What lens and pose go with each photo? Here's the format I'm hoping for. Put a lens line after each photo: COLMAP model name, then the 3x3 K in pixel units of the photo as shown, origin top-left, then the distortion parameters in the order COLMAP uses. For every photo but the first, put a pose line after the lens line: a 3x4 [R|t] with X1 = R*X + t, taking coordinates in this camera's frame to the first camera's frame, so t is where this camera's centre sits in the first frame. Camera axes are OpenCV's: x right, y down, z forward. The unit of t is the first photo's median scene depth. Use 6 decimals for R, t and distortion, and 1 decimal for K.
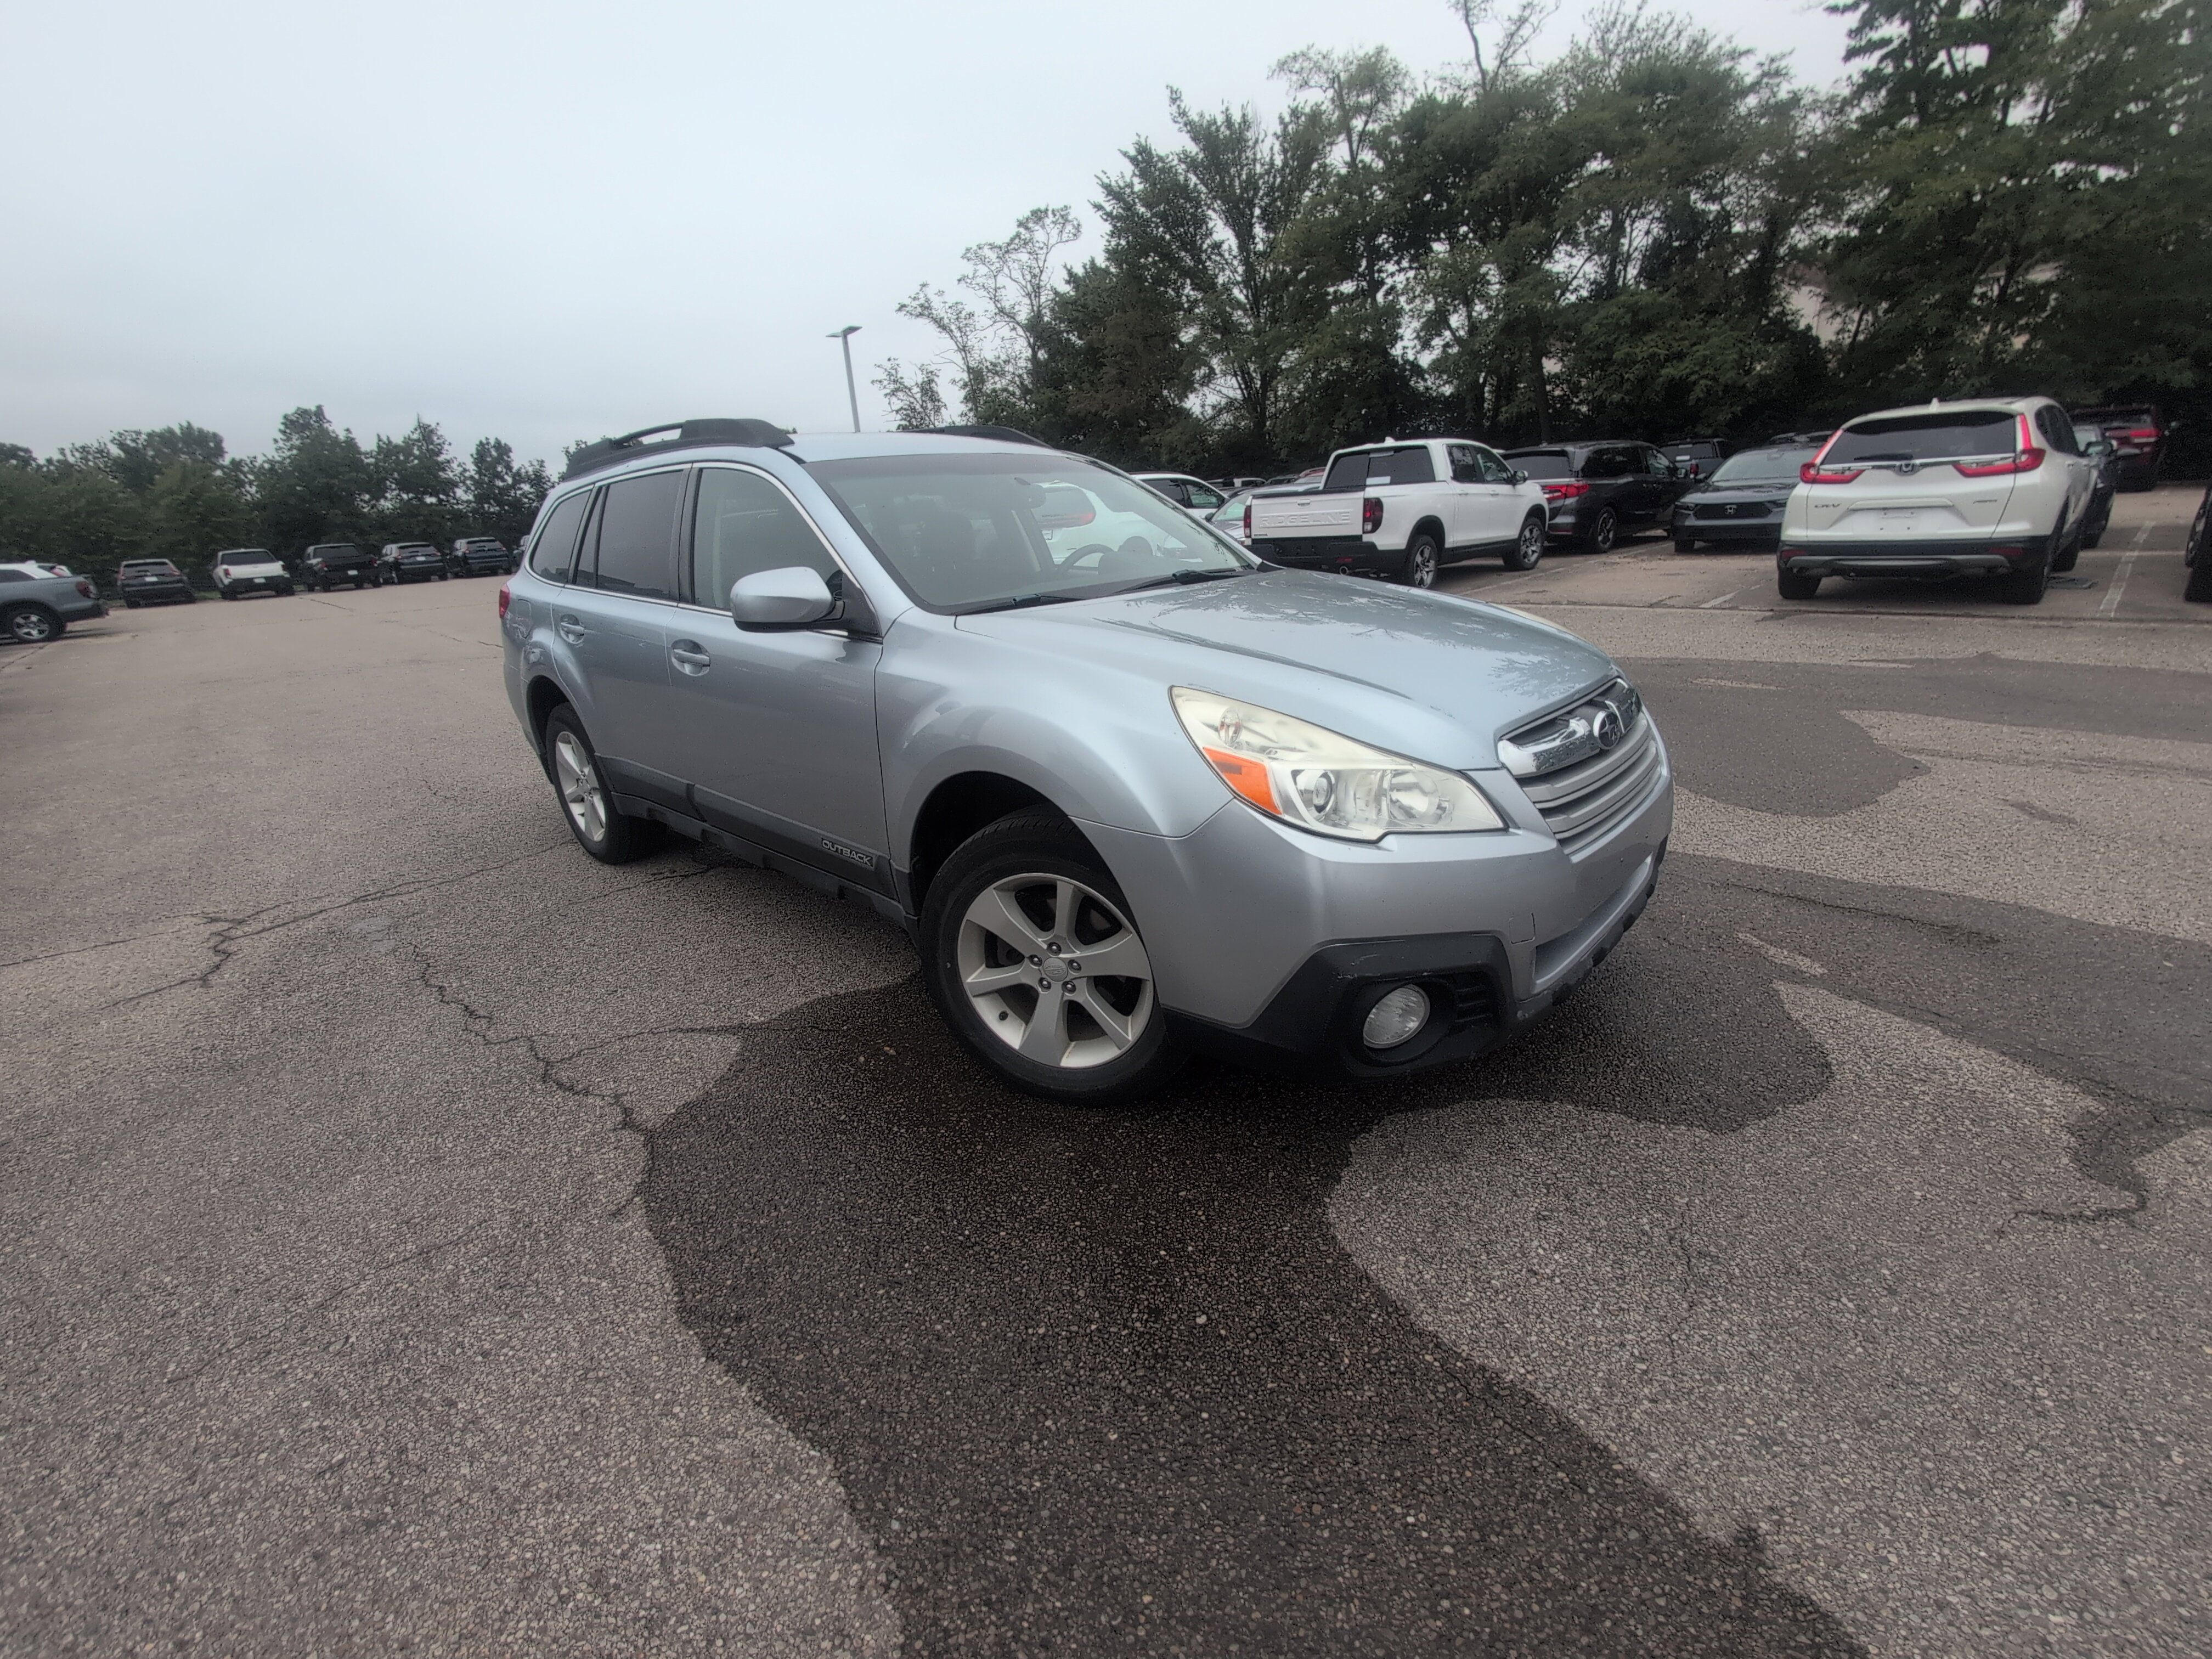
lens RADIAL K [[940.8, 0, 1105.8], [0, 940.8, 833.4], [0, 0, 1]] dist [-0.001223, 0.000629]
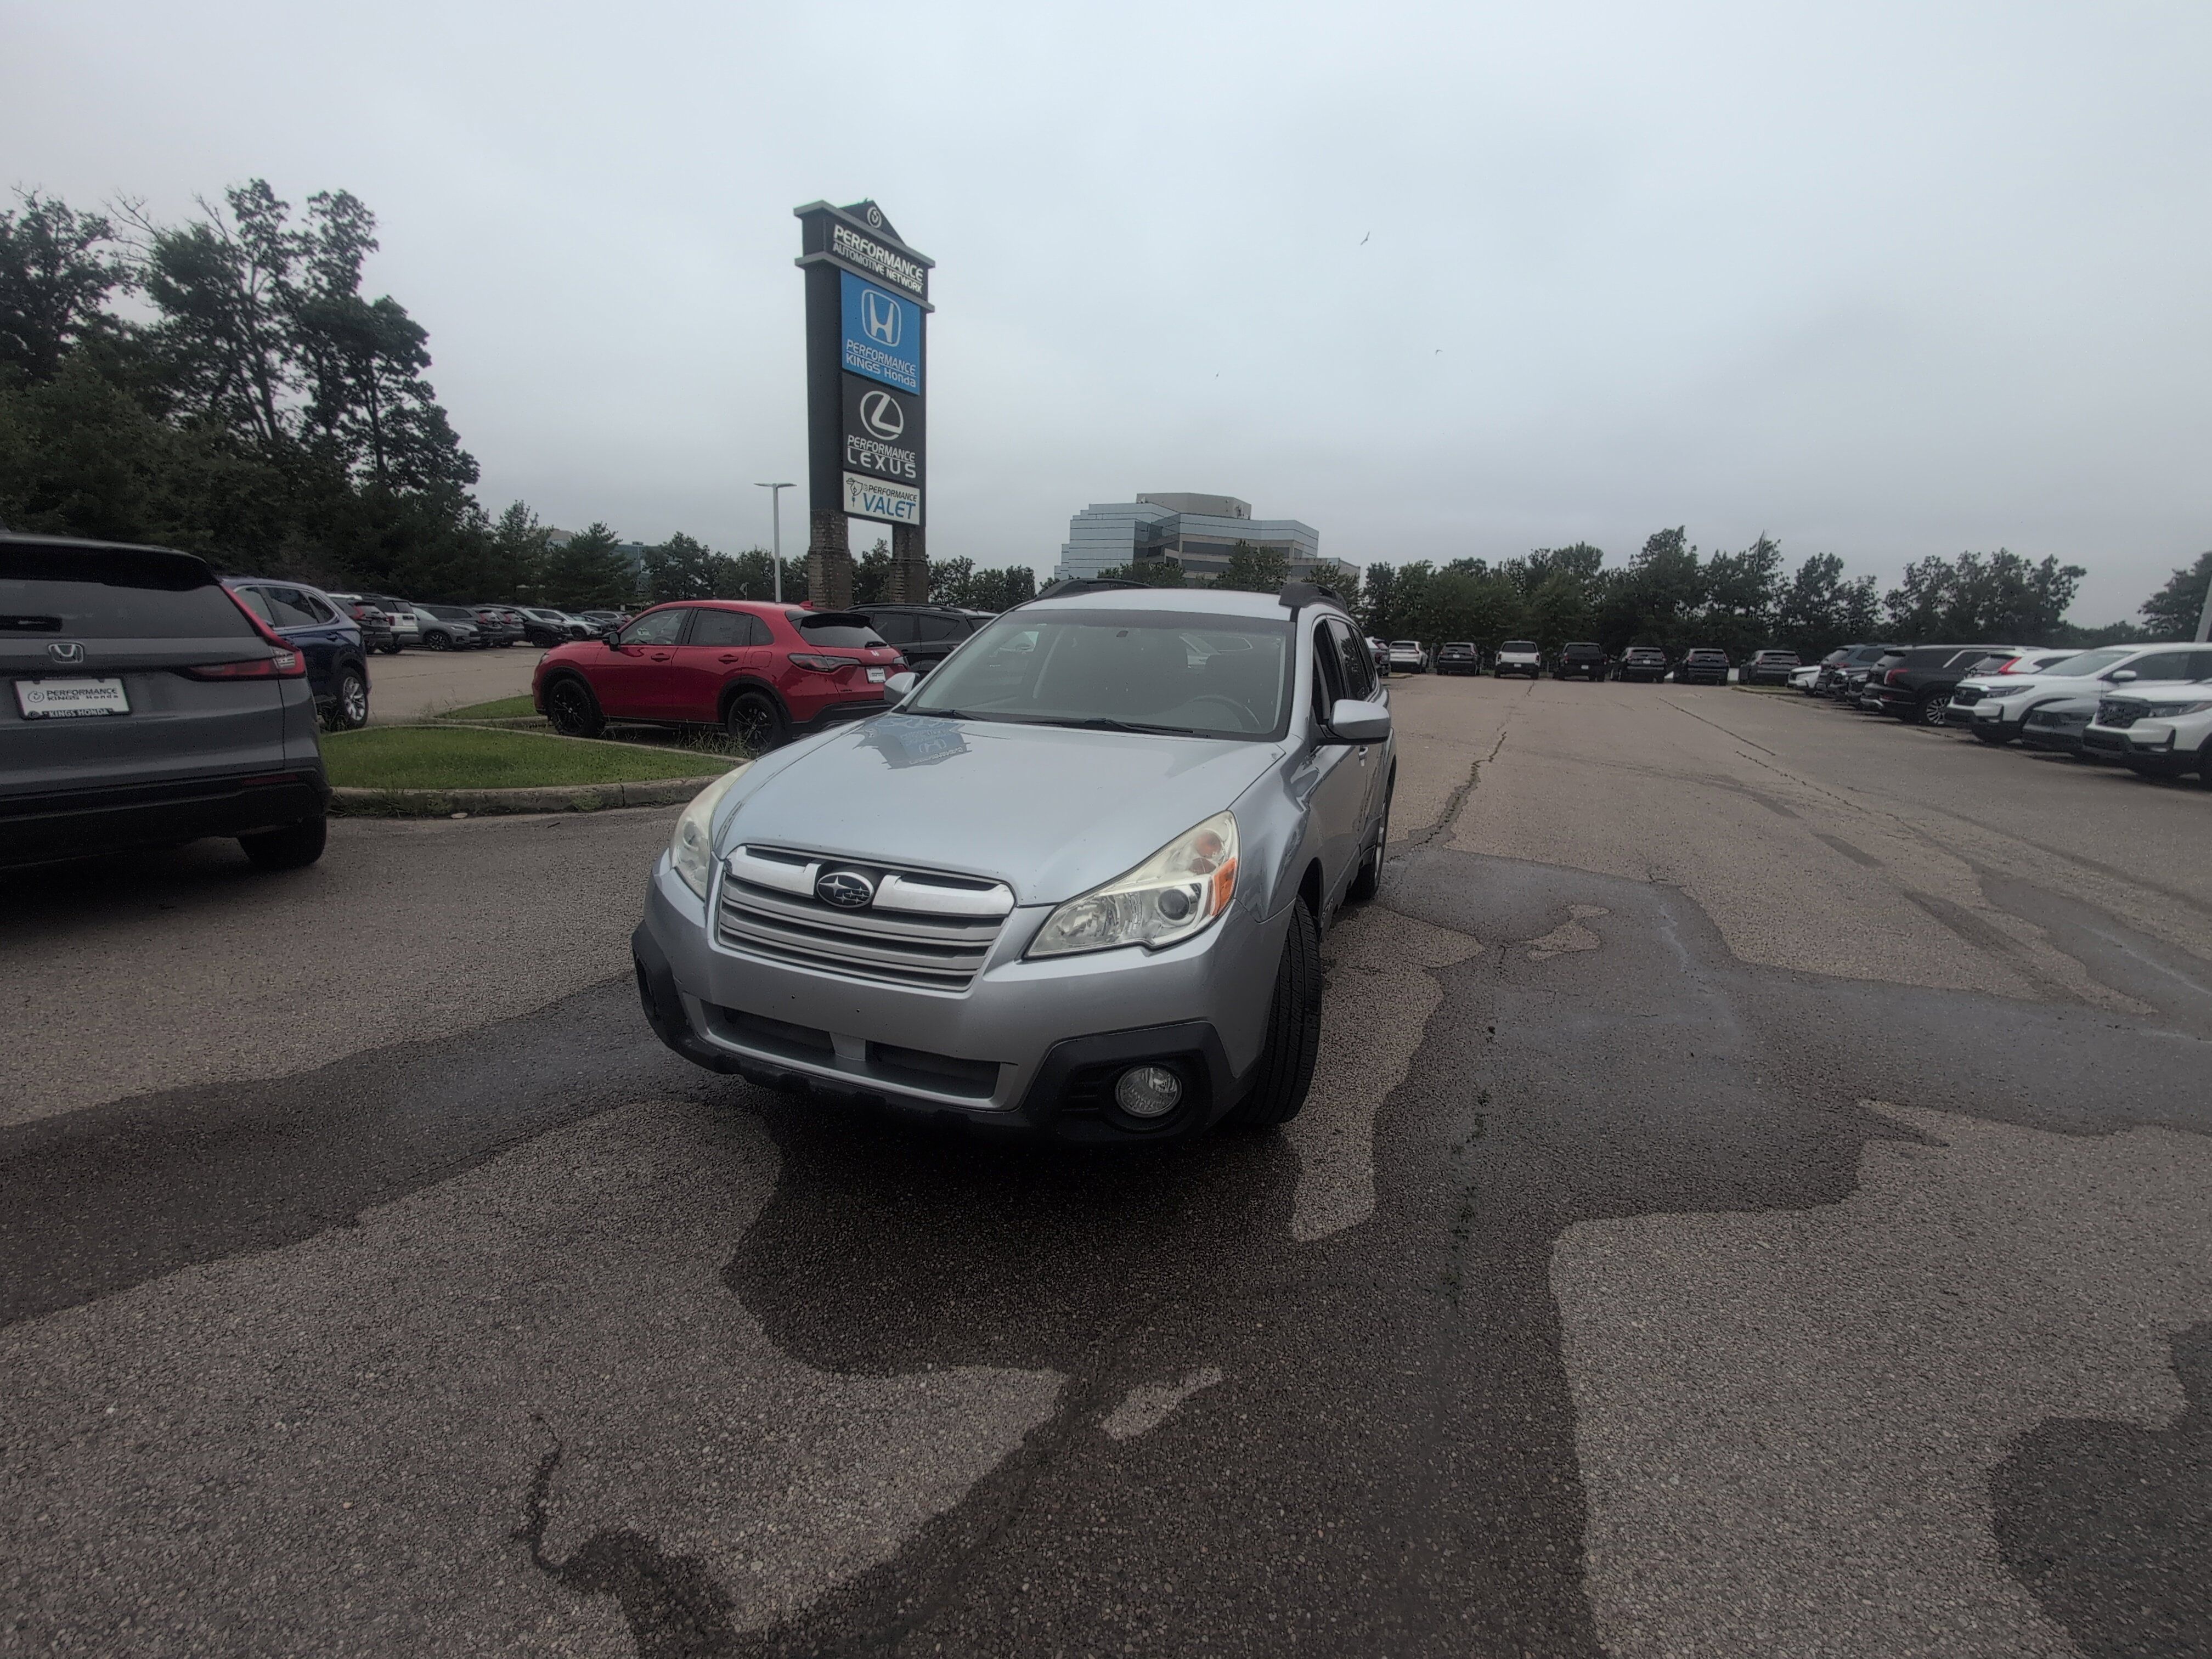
lens RADIAL K [[940.8, 0, 1106.0], [0, 940.8, 831.2], [0, 0, 1]] dist [-0.001223, 0.000629]
pose [[0.362638, 0.261286, -0.894552, 0.209621], [-0.357908, 0.925327, 0.125184, -0.054758], [0.860462, 0.274771, 0.429076, 0.101064]]
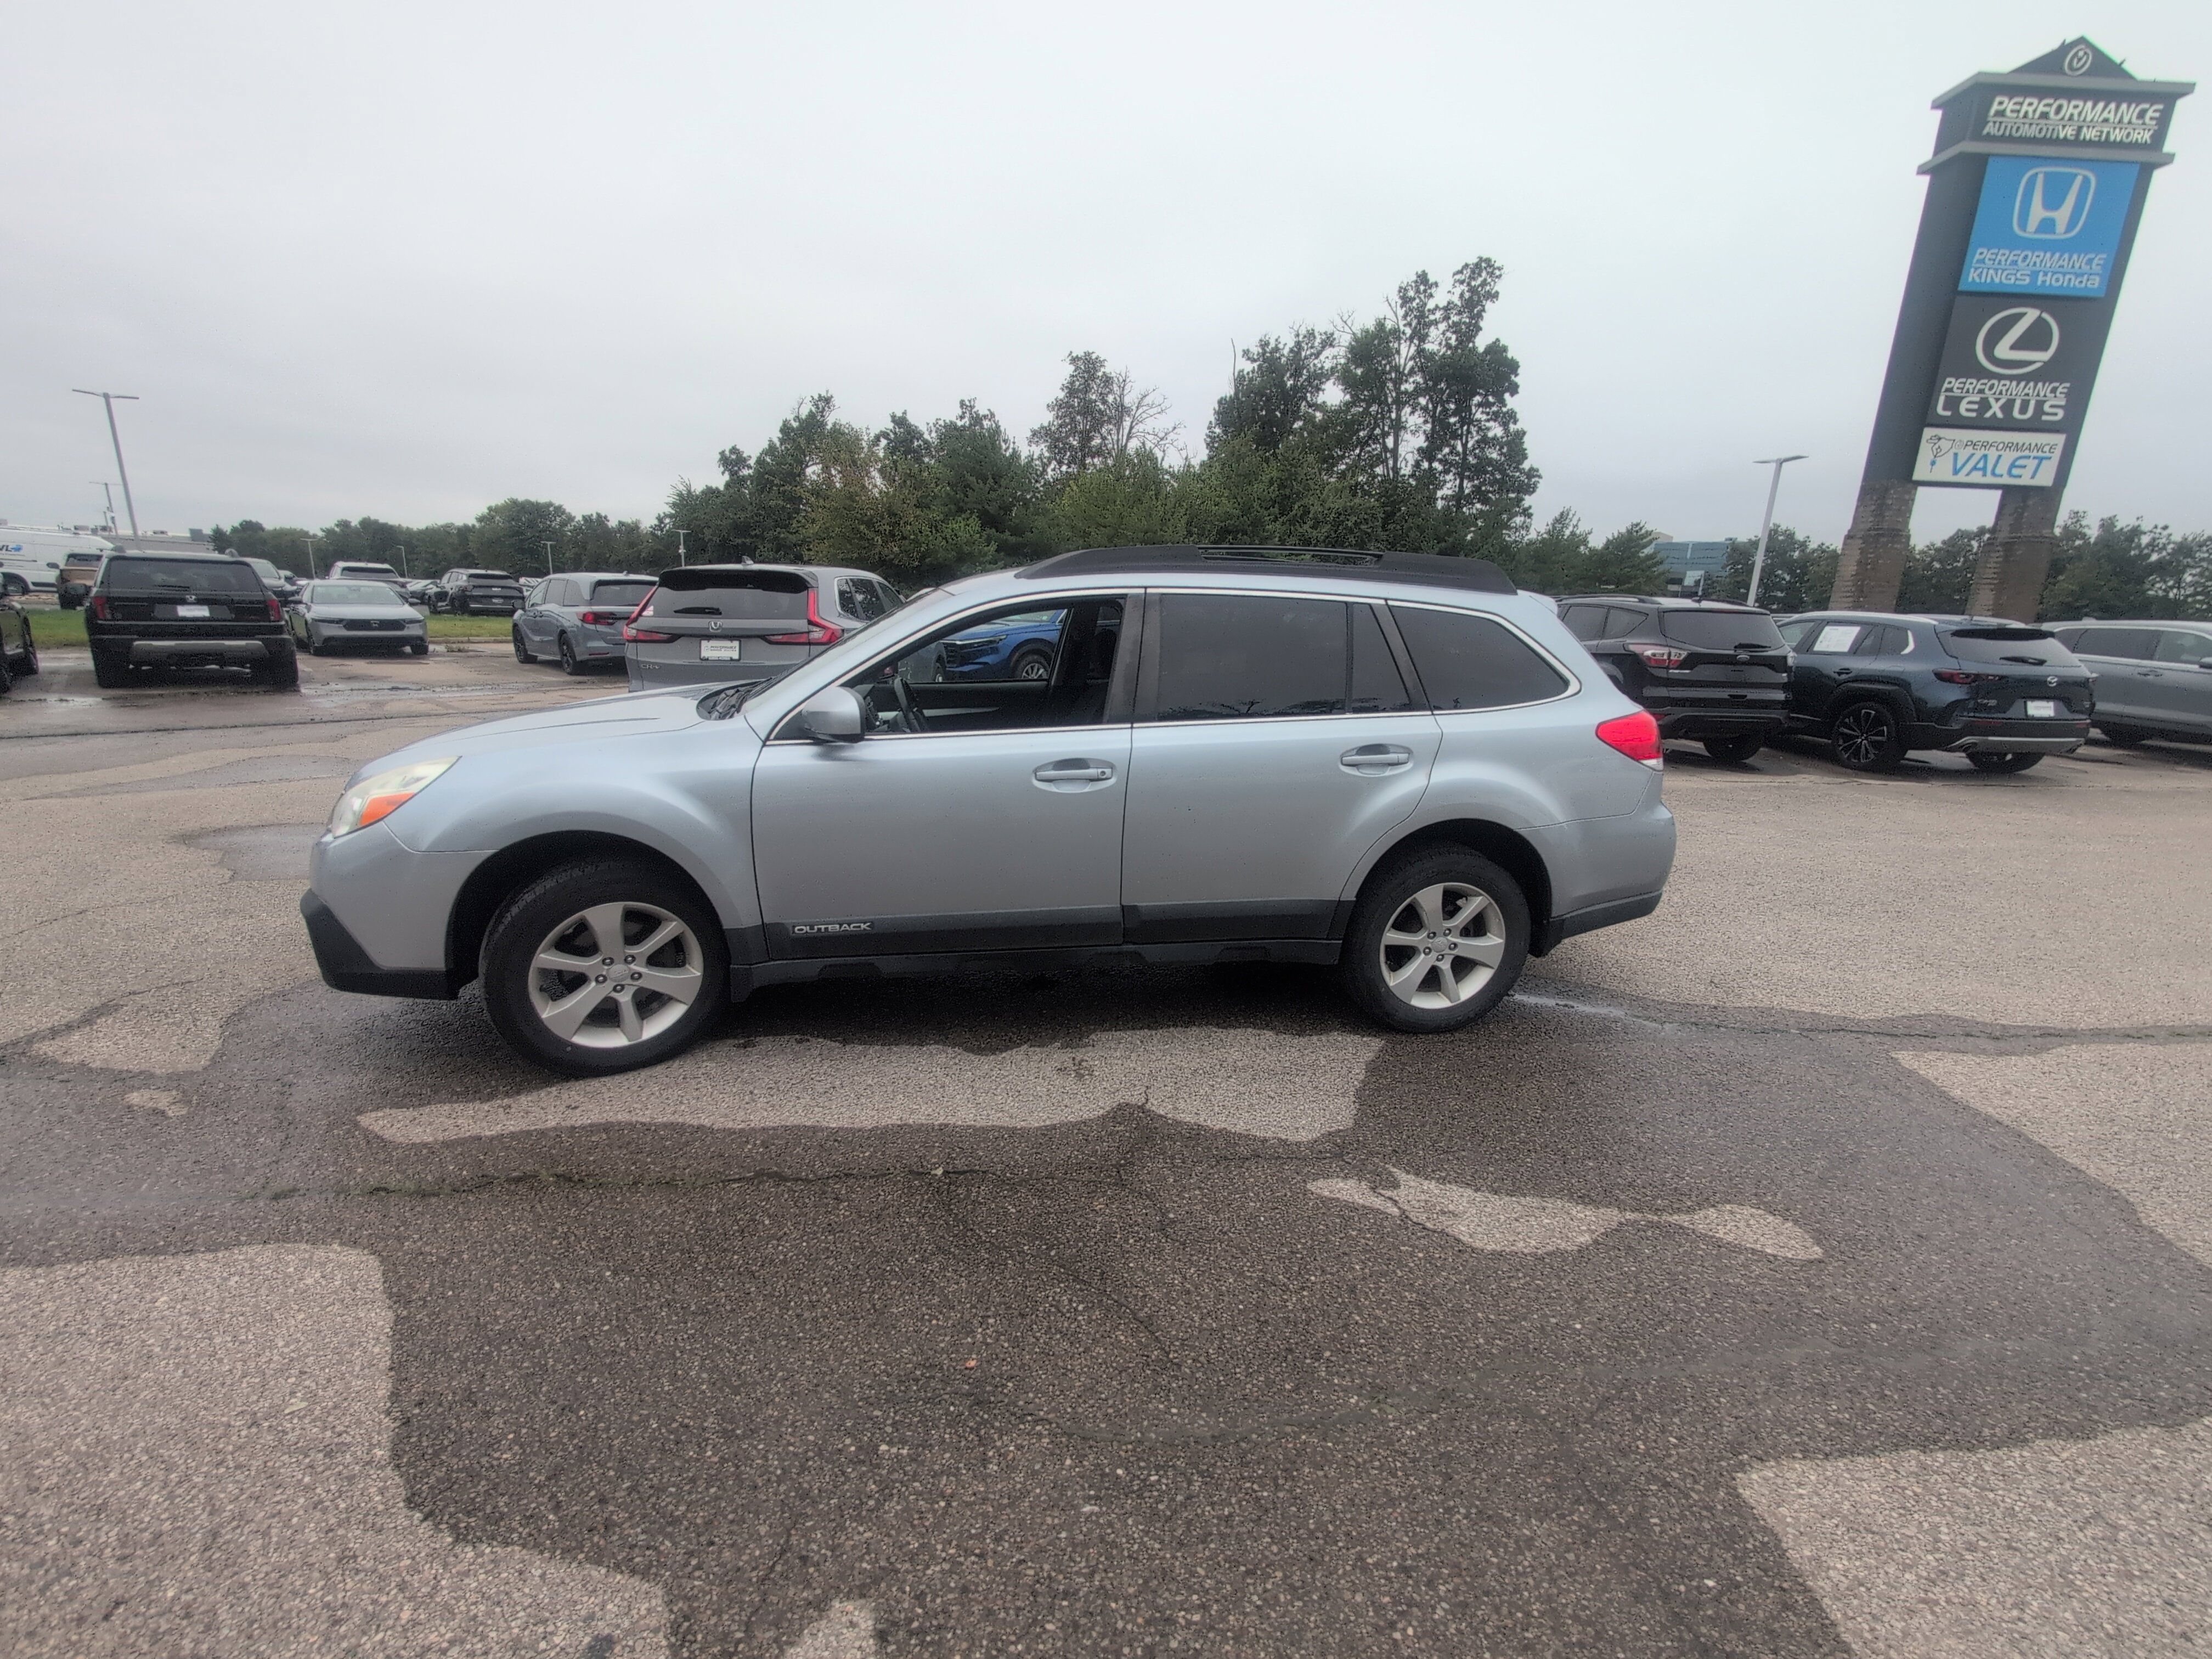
lens RADIAL K [[940.8, 0, 1105.6], [0, 940.8, 829.4], [0, 0, 1]] dist [-0.001223, 0.000629]
pose [[-0.606502, 0.228337, -0.761589, 0.141334], [-0.255466, 0.851118, 0.458623, -0.147925], [0.752923, 0.472716, -0.457873, 0.367466]]
